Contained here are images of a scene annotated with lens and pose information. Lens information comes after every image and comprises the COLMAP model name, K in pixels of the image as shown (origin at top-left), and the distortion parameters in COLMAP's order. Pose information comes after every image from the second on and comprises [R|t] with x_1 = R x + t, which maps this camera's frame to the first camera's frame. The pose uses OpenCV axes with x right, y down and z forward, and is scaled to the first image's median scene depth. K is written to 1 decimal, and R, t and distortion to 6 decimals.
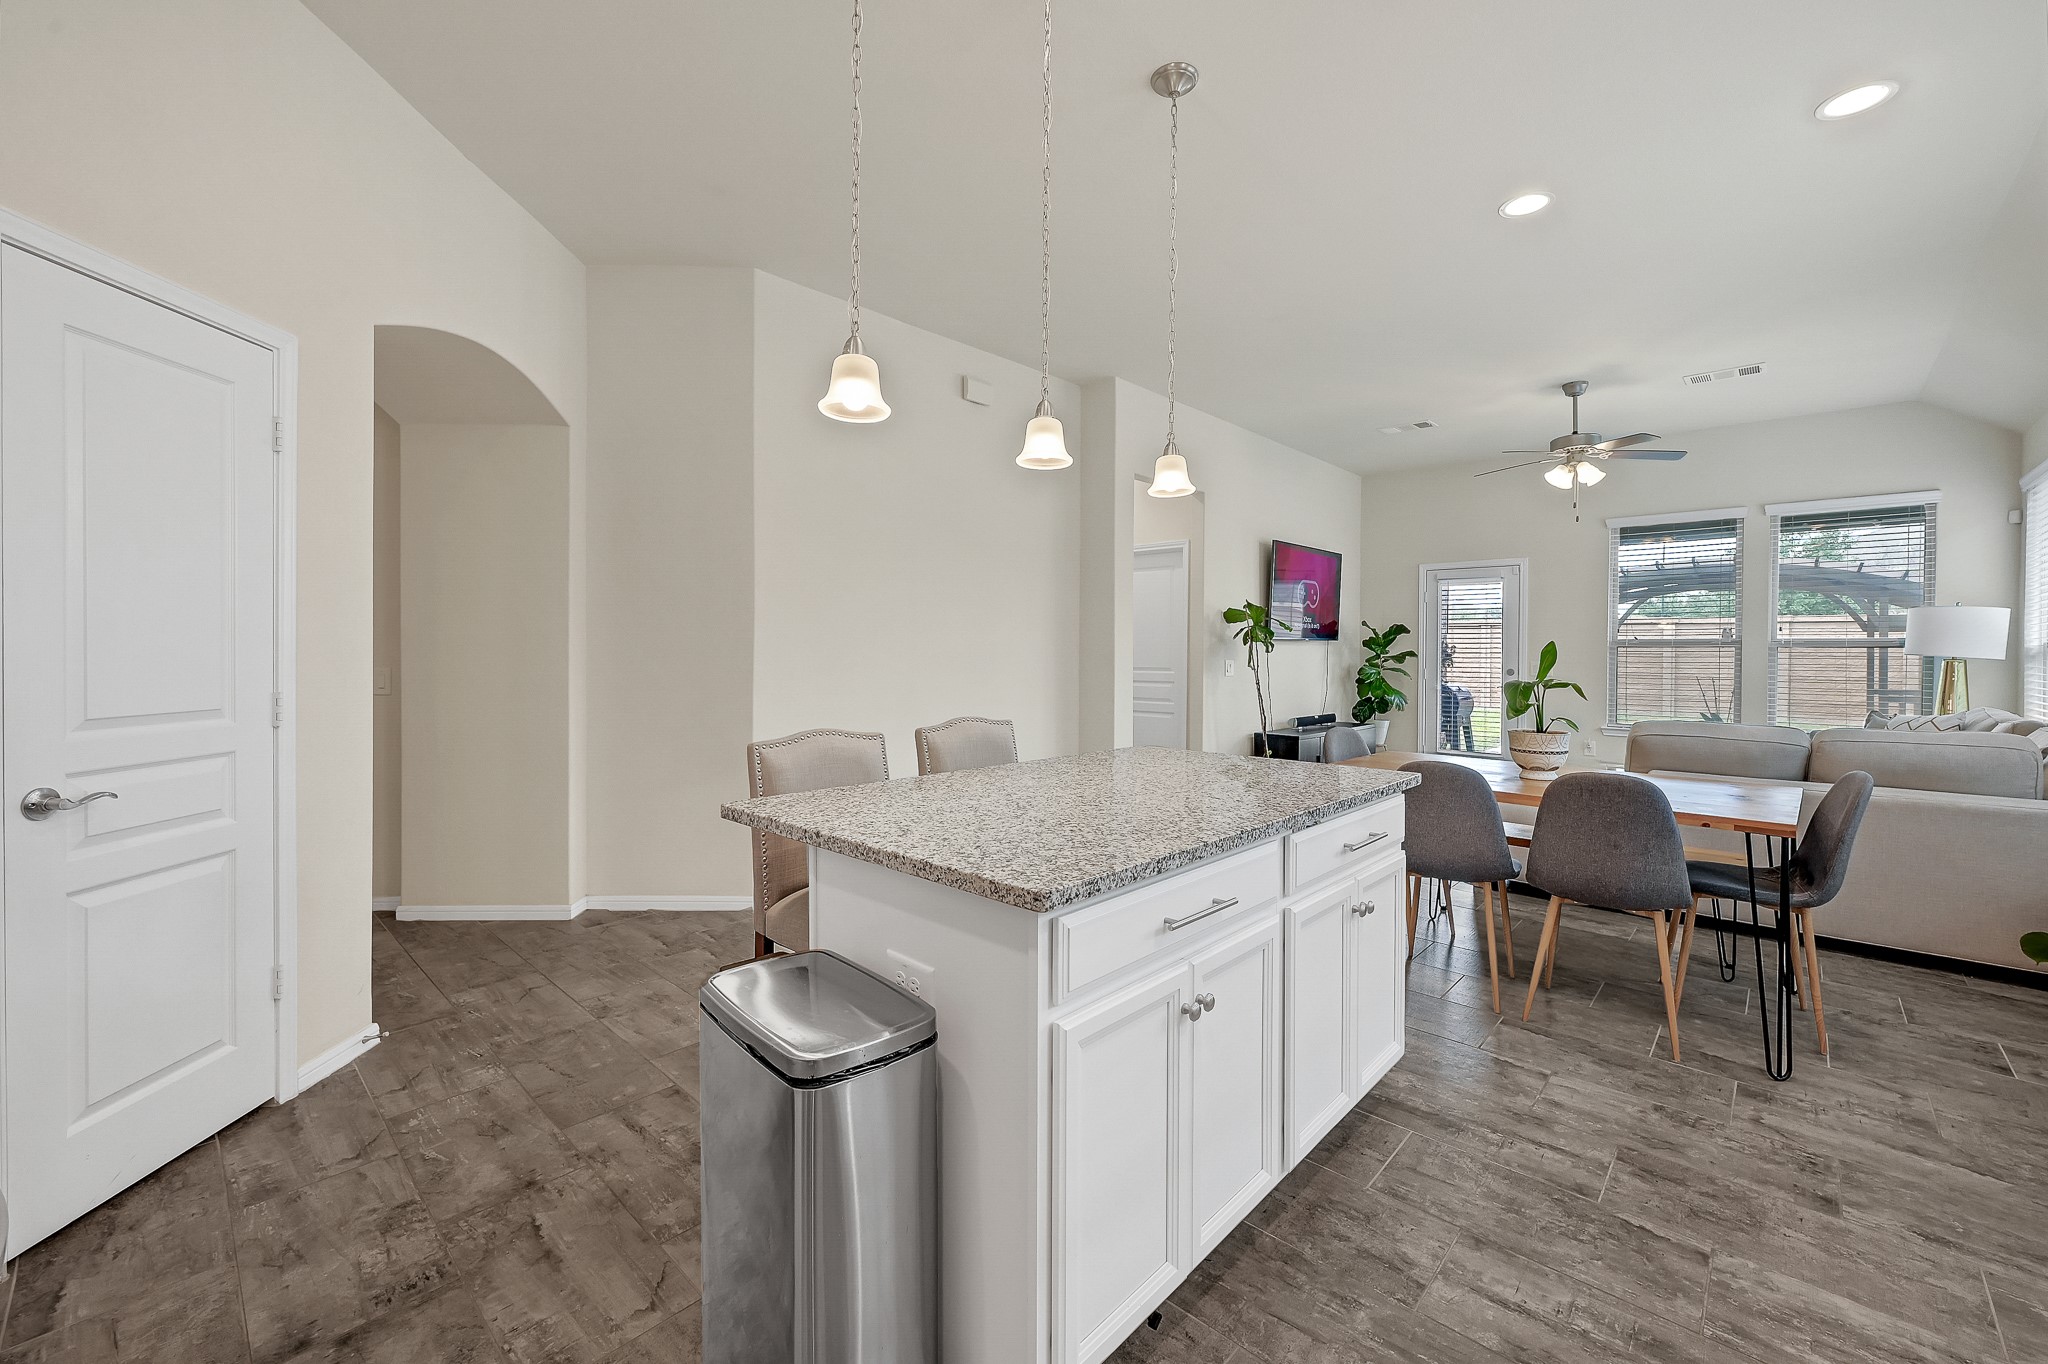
lens RADIAL K [[824.1, 0, 1021.4], [0, 824.1, 662.8], [0, 0, 1]] dist [-0.005920, -0.000435]
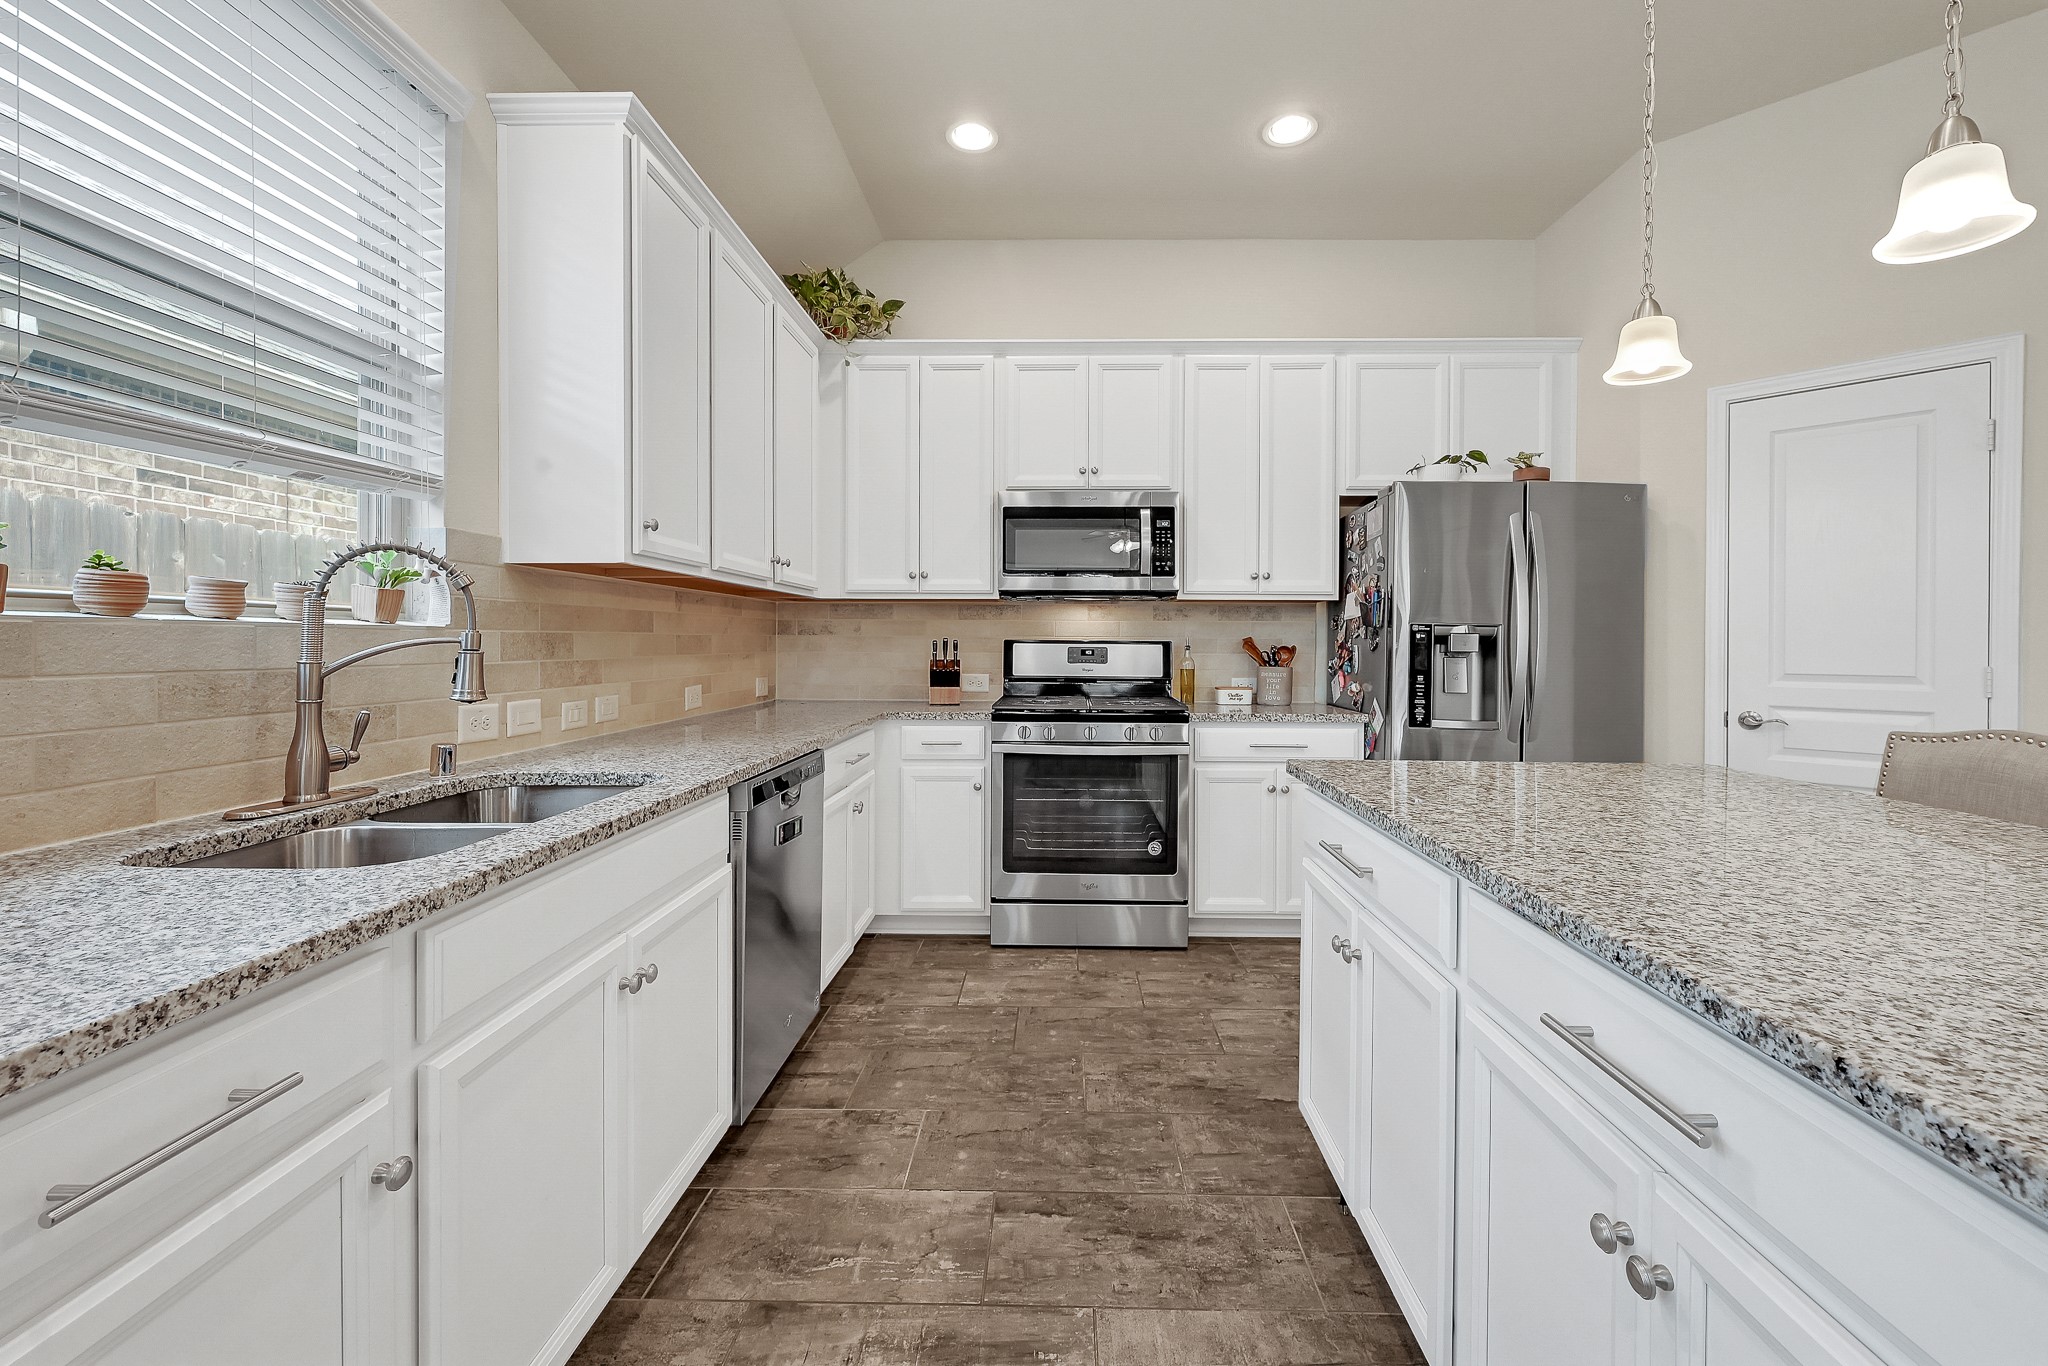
lens RADIAL K [[845.3, 0, 1053.3], [0, 845.3, 641.4], [0, 0, 1]] dist [0.000864, 0.000184]
pose [[-0.736213, -0.012259, -0.676639, 0.322030], [-0.022576, 0.999724, 0.006451, 0.010414], [0.676373, 0.020025, -0.736287, 0.425554]]
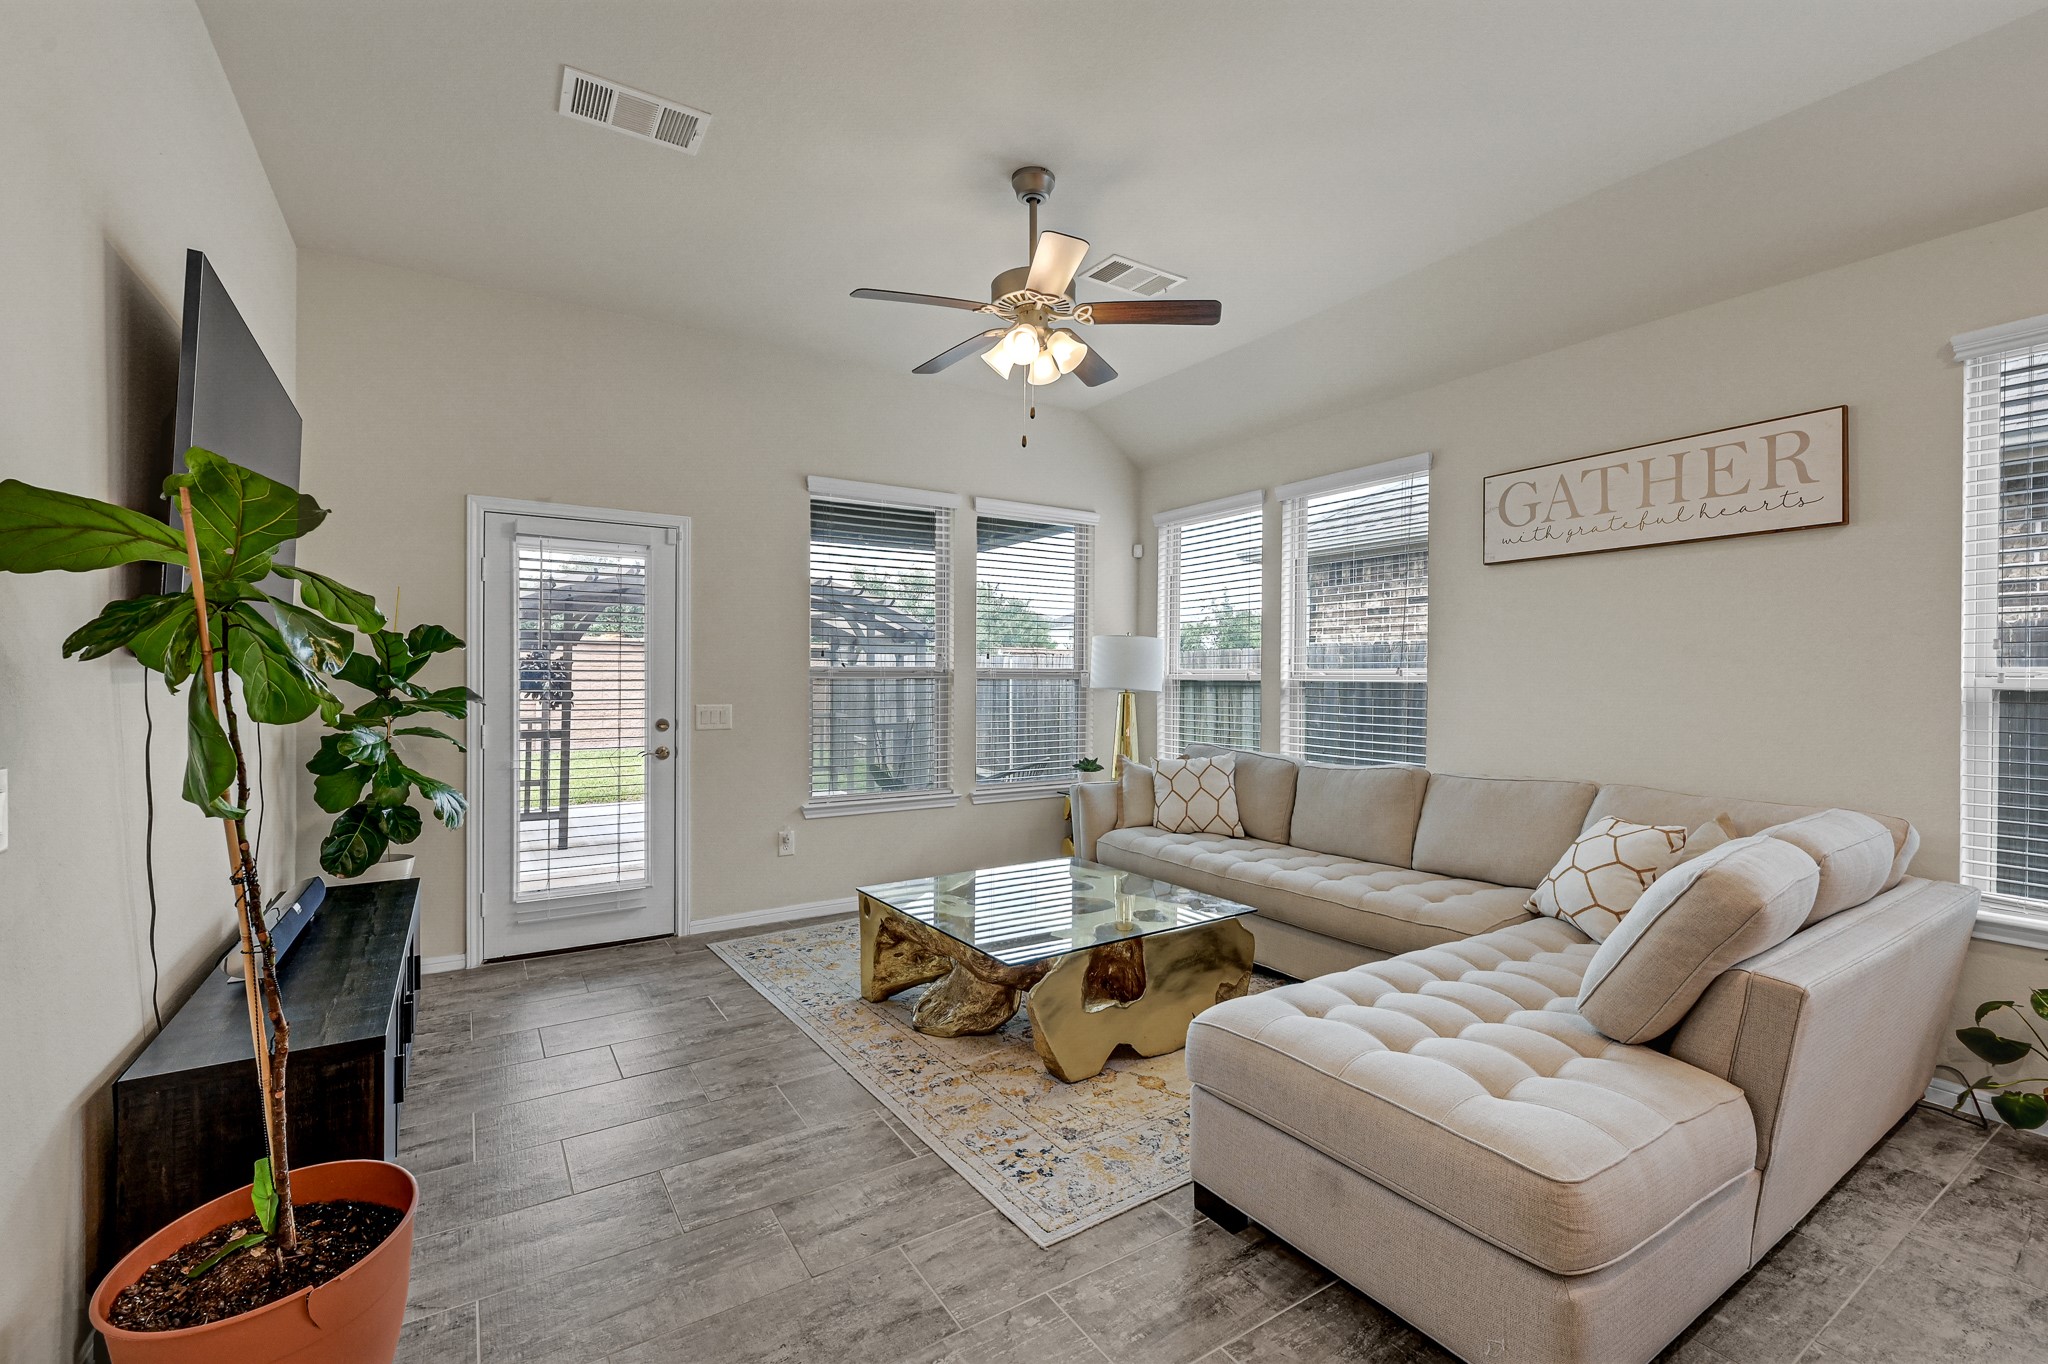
lens RADIAL K [[857.0, 0, 1026.8], [0, 857.0, 678.3], [0, 0, 1]] dist [0.001446, -0.000311]
pose [[0.239636, -0.008280, 0.970827, 0.151060], [0.014161, 0.999887, 0.005032, -0.027579], [-0.970759, 0.012542, 0.239726, 0.915784]]
